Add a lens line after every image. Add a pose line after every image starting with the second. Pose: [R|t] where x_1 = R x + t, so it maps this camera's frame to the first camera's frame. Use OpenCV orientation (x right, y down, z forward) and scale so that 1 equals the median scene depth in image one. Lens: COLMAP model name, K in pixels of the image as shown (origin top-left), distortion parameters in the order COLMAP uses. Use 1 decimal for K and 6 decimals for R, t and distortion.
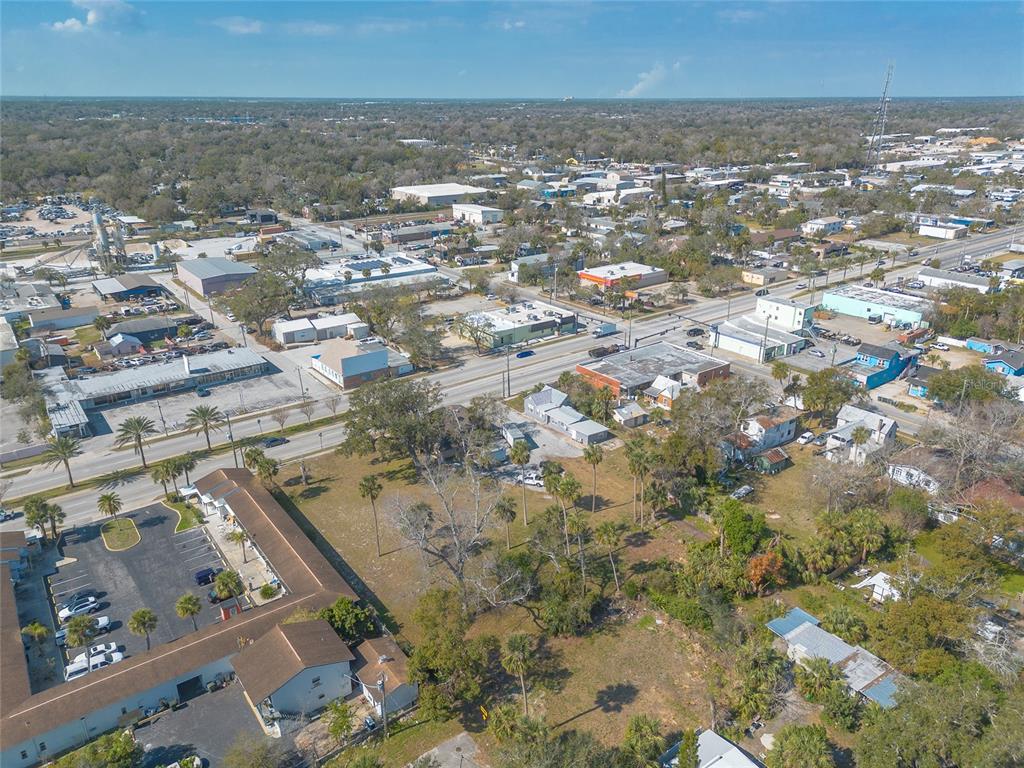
lens RADIAL K [[723.5, 0, 512.0], [0, 723.5, 384.0], [0, 0, 1]] dist [0.086259, -0.081065]
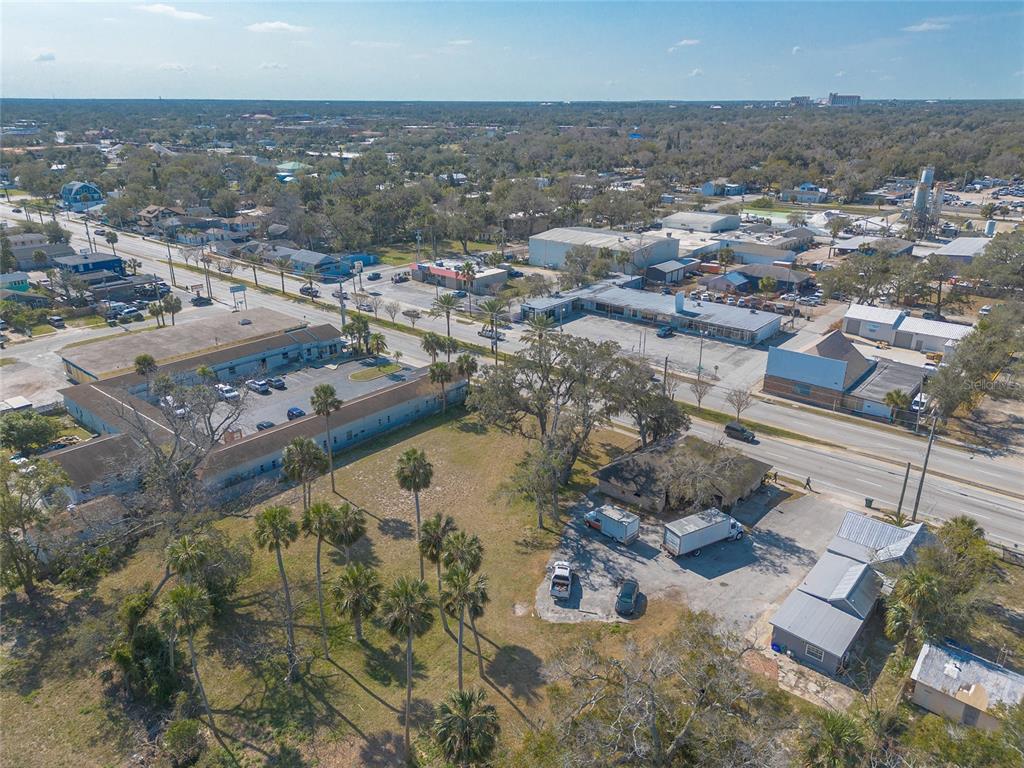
lens RADIAL K [[722.5, 0, 509.9], [0, 722.5, 383.3], [0, 0, 1]] dist [0.092629, -0.101331]
pose [[0.213808, 0.352226, -0.911166, 0.291805], [-0.358428, 0.895967, 0.262244, -0.079916], [0.908744, 0.270517, 0.317813, 0.474176]]
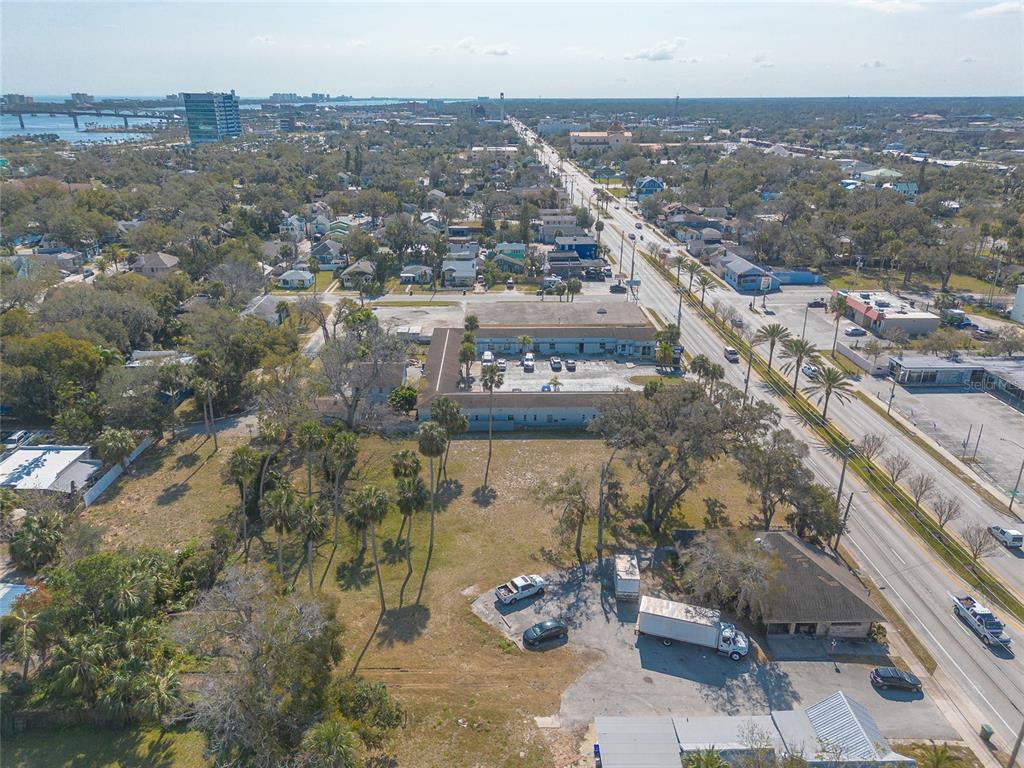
lens RADIAL K [[722.5, 0, 509.9], [0, 722.5, 383.3], [0, 0, 1]] dist [0.092629, -0.101331]
pose [[-0.581849, 0.295675, -0.757646, 0.264769], [-0.298836, 0.788684, 0.537284, -0.189844], [0.756405, 0.539030, -0.370537, 0.705410]]
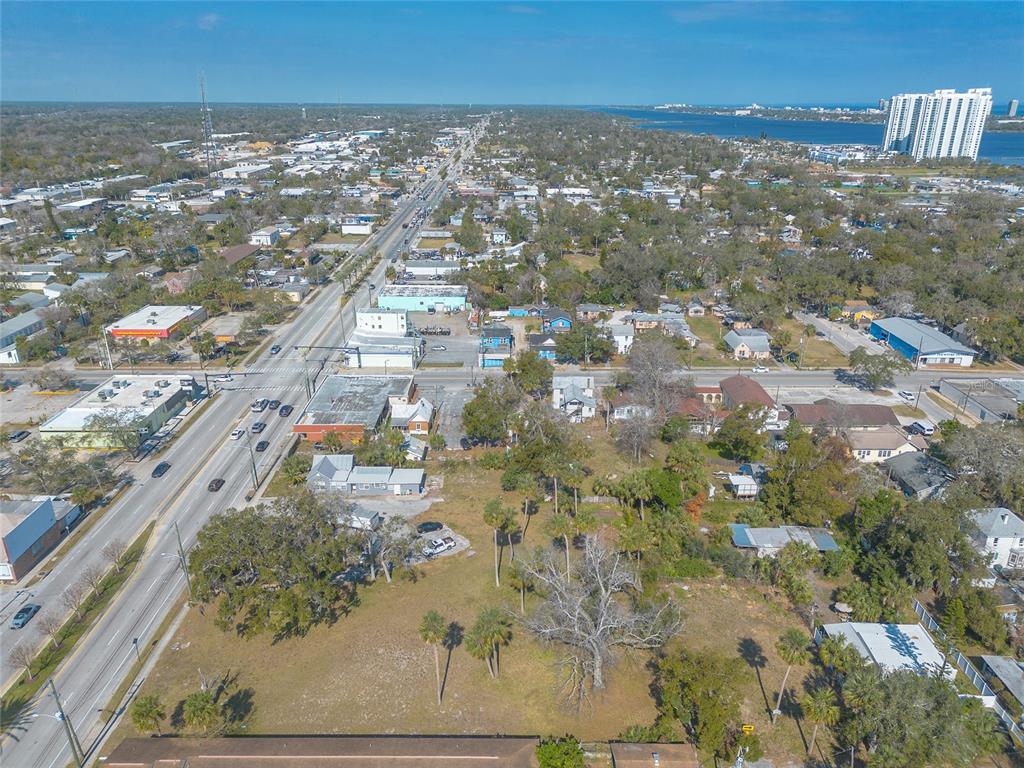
lens RADIAL K [[722.5, 0, 509.9], [0, 722.5, 383.3], [0, 0, 1]] dist [0.092629, -0.101331]
pose [[0.602462, -0.286509, 0.744951, -0.340430], [0.290807, 0.947989, 0.129414, -0.097132], [-0.743283, 0.138670, 0.654447, 0.192926]]
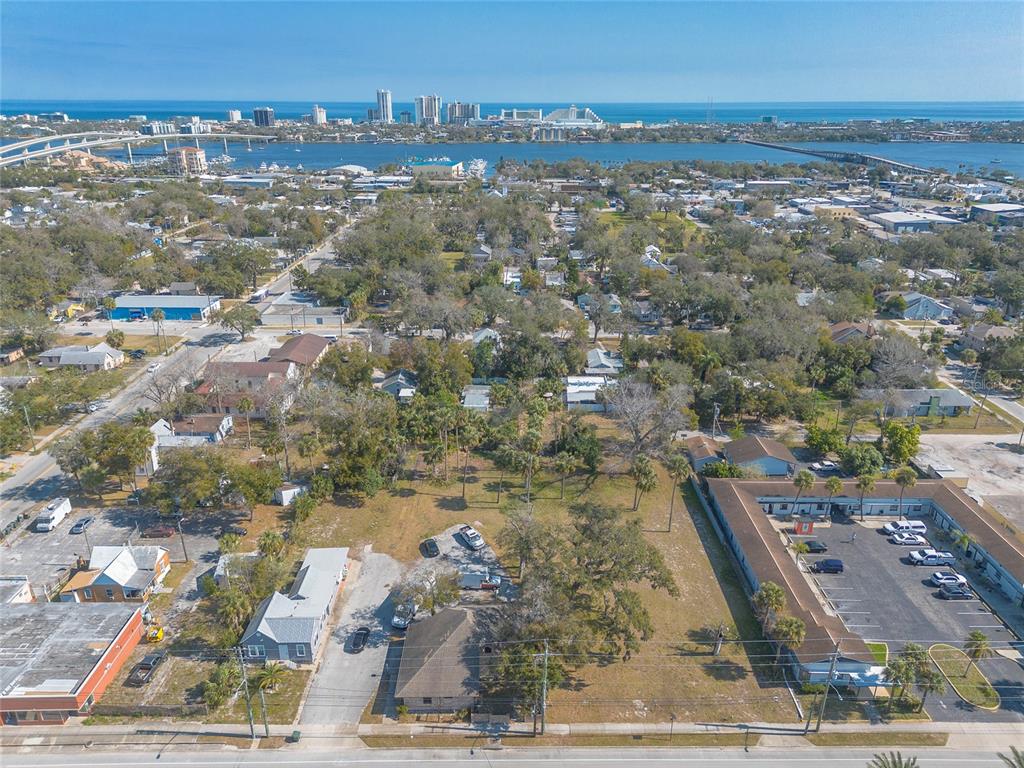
lens RADIAL K [[722.5, 0, 509.9], [0, 722.5, 383.3], [0, 0, 1]] dist [0.092629, -0.101331]
pose [[-0.800174, -0.218736, 0.558459, -0.291997], [0.216996, 0.762465, 0.609558, -0.340916], [-0.559138, 0.608935, -0.562639, 0.855265]]
